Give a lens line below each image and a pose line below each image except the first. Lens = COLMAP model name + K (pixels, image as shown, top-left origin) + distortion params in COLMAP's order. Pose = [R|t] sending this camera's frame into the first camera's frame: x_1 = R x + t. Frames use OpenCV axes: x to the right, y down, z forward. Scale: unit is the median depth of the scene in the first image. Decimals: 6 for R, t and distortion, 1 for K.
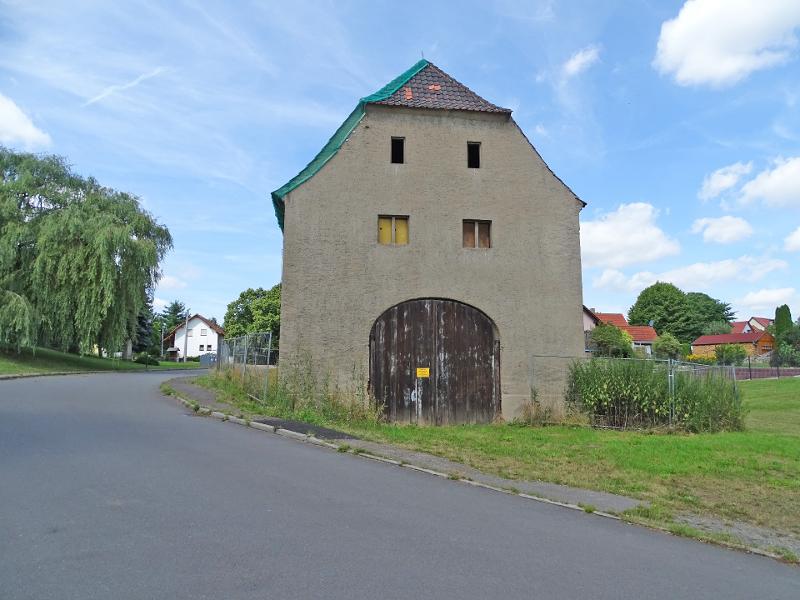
lens RADIAL K [[567.9, 0, 403.0], [0, 567.9, 300.6], [0, 0, 1]] dist [-0.002052, 0.006740]
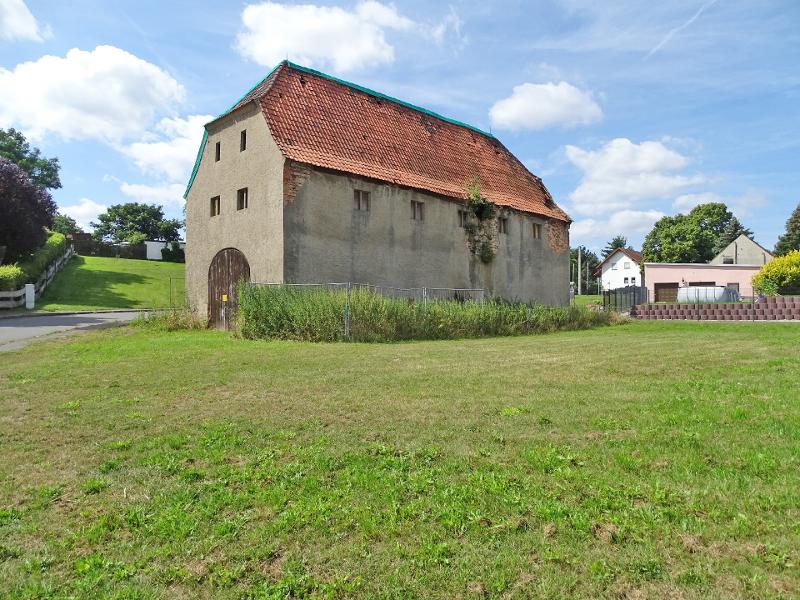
lens RADIAL K [[567.9, 0, 402.7], [0, 567.9, 298.3], [0, 0, 1]] dist [-0.002052, 0.006740]
pose [[0.594450, -0.024930, -0.803746, 1.519859], [0.113482, 0.992117, 0.053159, 0.098964], [0.796085, -0.122811, 0.592593, 0.461542]]
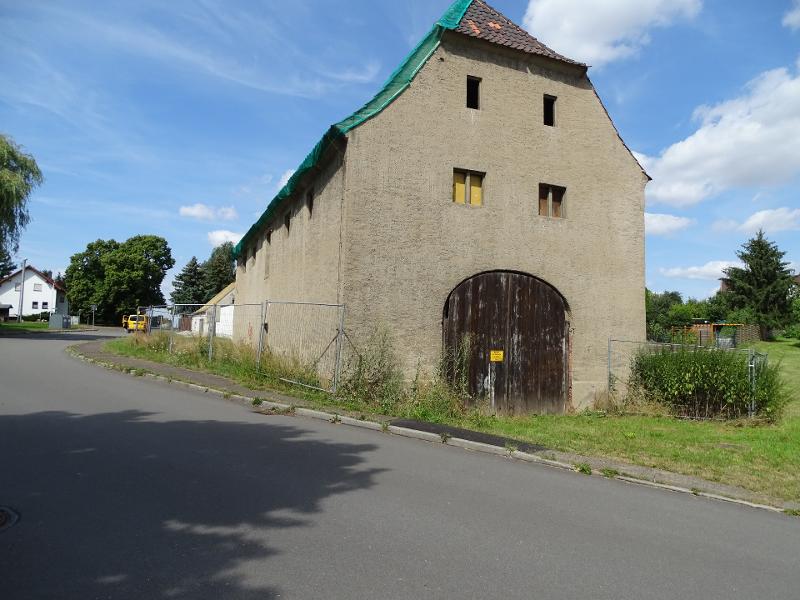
lens RADIAL K [[567.9, 0, 402.6], [0, 567.9, 301.4], [0, 0, 1]] dist [-0.002052, 0.006740]
pose [[0.962873, 0.041282, 0.266779, -0.331330], [-0.057375, 0.996955, 0.052810, 0.005365], [-0.263786, -0.066156, 0.962310, 0.201605]]
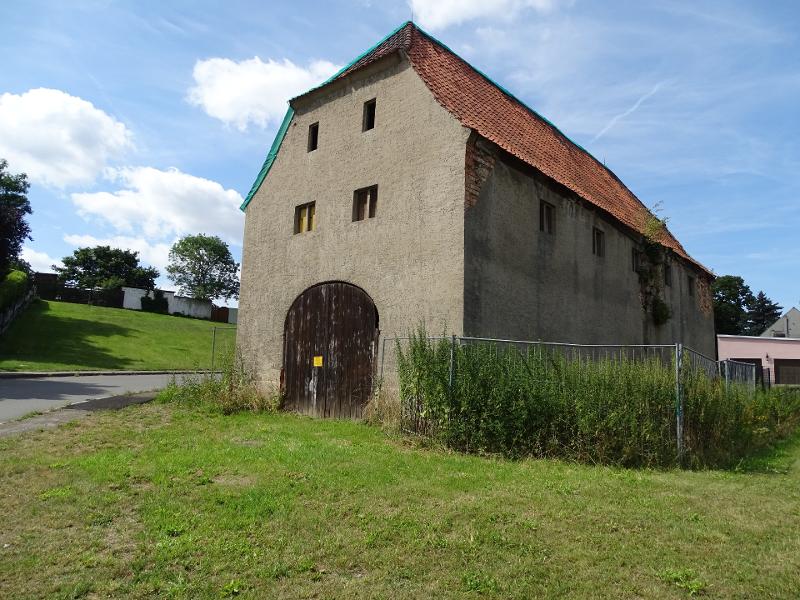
lens RADIAL K [[567.9, 0, 401.9], [0, 567.9, 298.2], [0, 0, 1]] dist [-0.002052, 0.006740]
pose [[0.652060, -0.090819, -0.752709, 0.830770], [0.074538, 0.995669, -0.055562, 0.082671], [0.754495, -0.019875, 0.656005, 0.474099]]
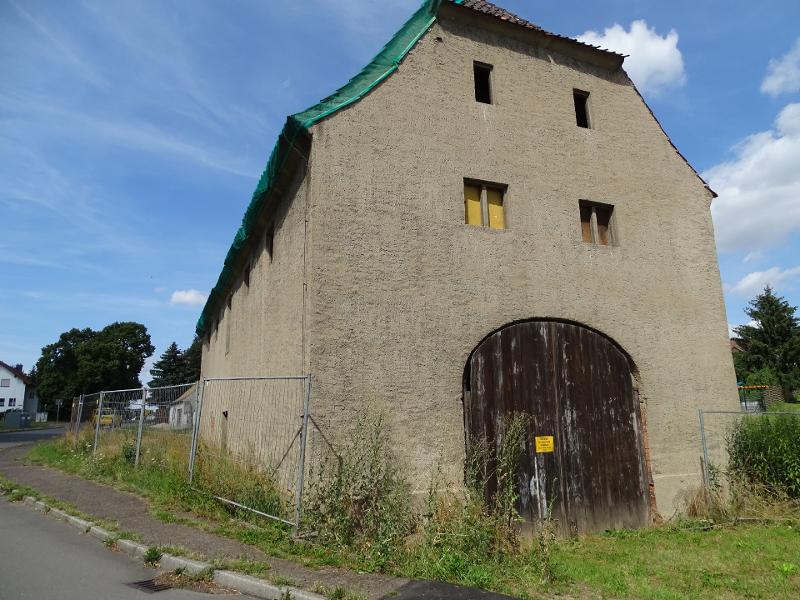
lens RADIAL K [[567.9, 0, 406.6], [0, 567.9, 299.7], [0, 0, 1]] dist [-0.002052, 0.006740]
pose [[0.958833, 0.035354, 0.281762, -0.265815], [-0.010714, 0.996017, -0.088515, 0.030497], [-0.283769, 0.081852, 0.955393, 0.456542]]
